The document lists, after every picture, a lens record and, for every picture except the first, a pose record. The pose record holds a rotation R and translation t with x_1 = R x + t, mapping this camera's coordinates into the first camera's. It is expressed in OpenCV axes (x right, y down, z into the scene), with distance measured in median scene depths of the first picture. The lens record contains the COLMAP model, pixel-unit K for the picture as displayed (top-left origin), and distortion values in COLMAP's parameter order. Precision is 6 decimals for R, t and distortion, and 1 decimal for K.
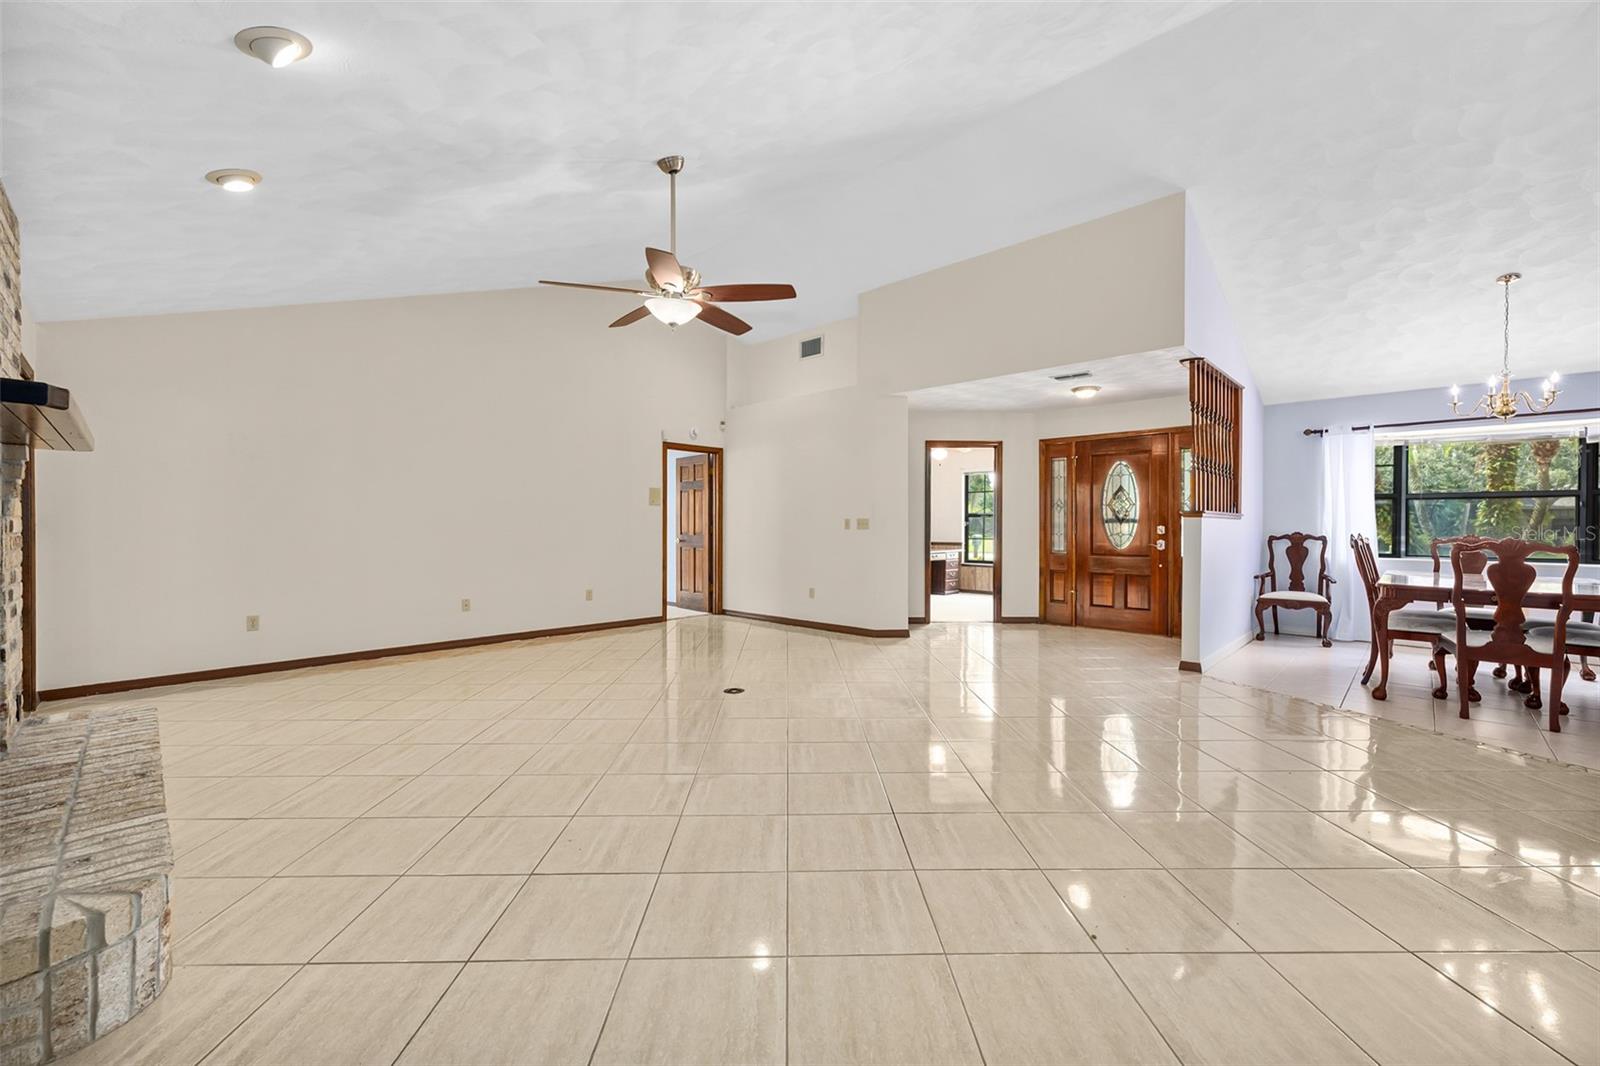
lens RADIAL K [[673.8, 0, 800.0], [0, 673.8, 533.0], [0, 0, 1]] dist [0.002519, 0.000074]
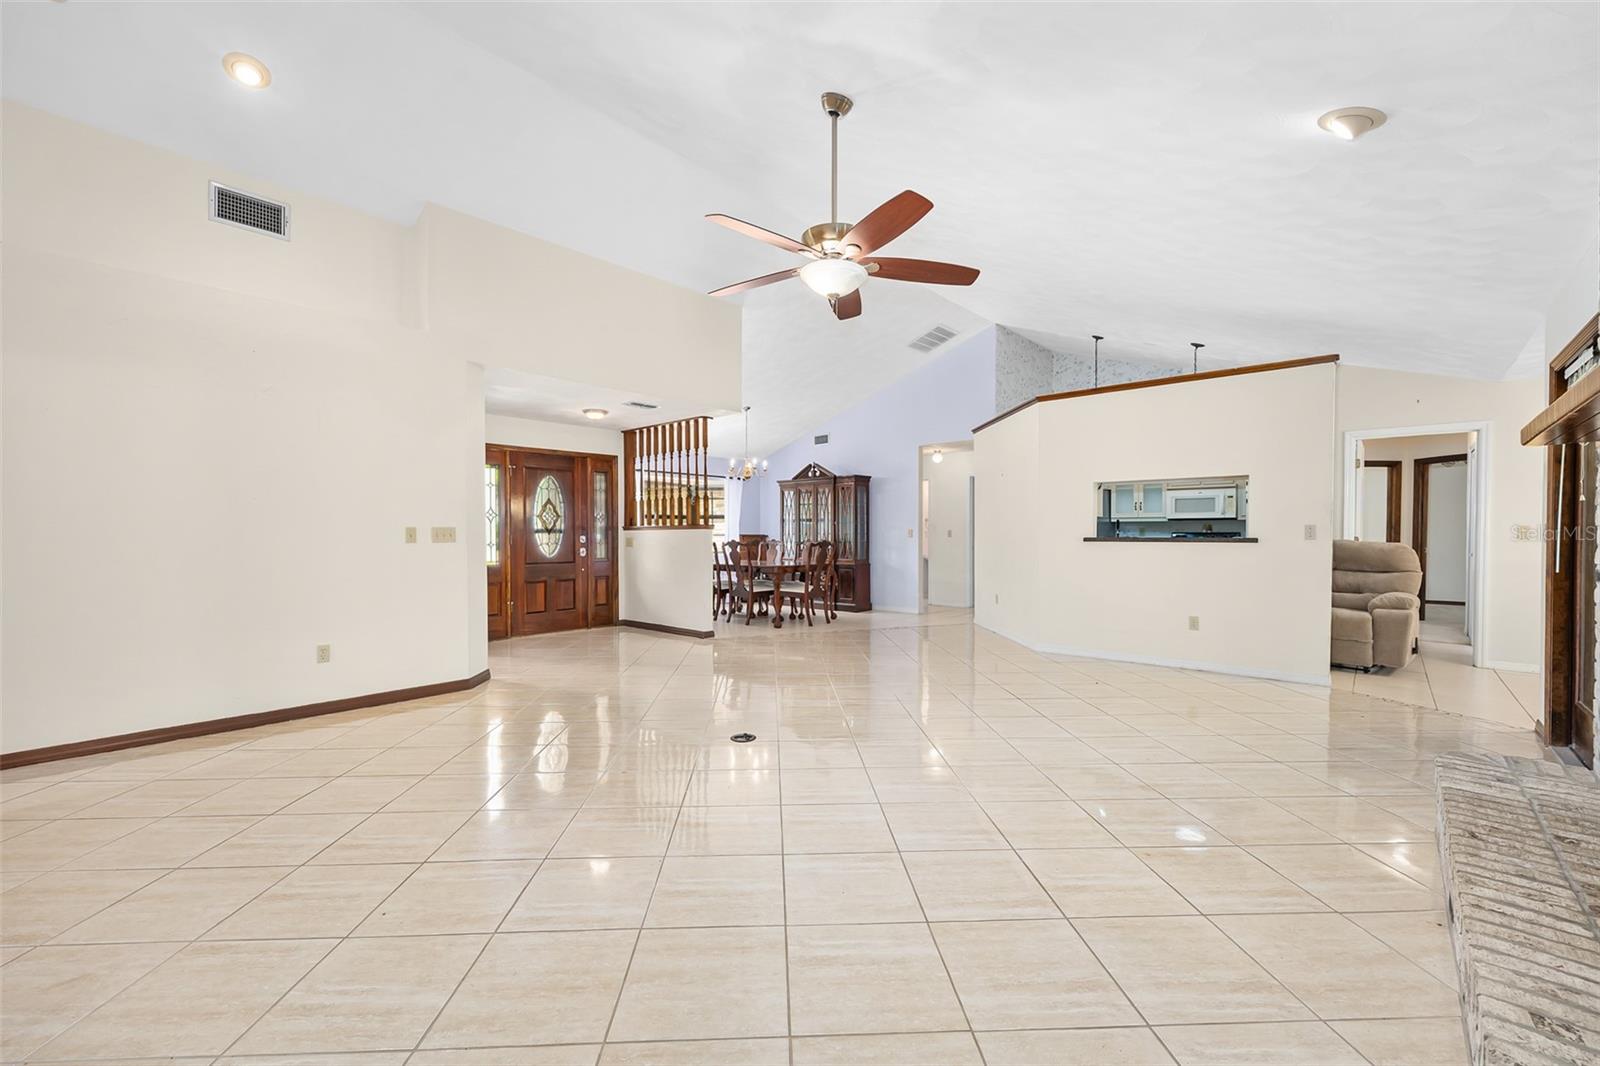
lens RADIAL K [[652.2, 0, 804.6], [0, 652.2, 552.1], [0, 0, 1]] dist [0.002040, 0.000085]
pose [[-0.060086, -0.029388, 0.997760, -0.593550], [0.013478, 0.999451, 0.030250, -0.010705], [-0.998102, 0.015265, -0.059657, 0.645396]]
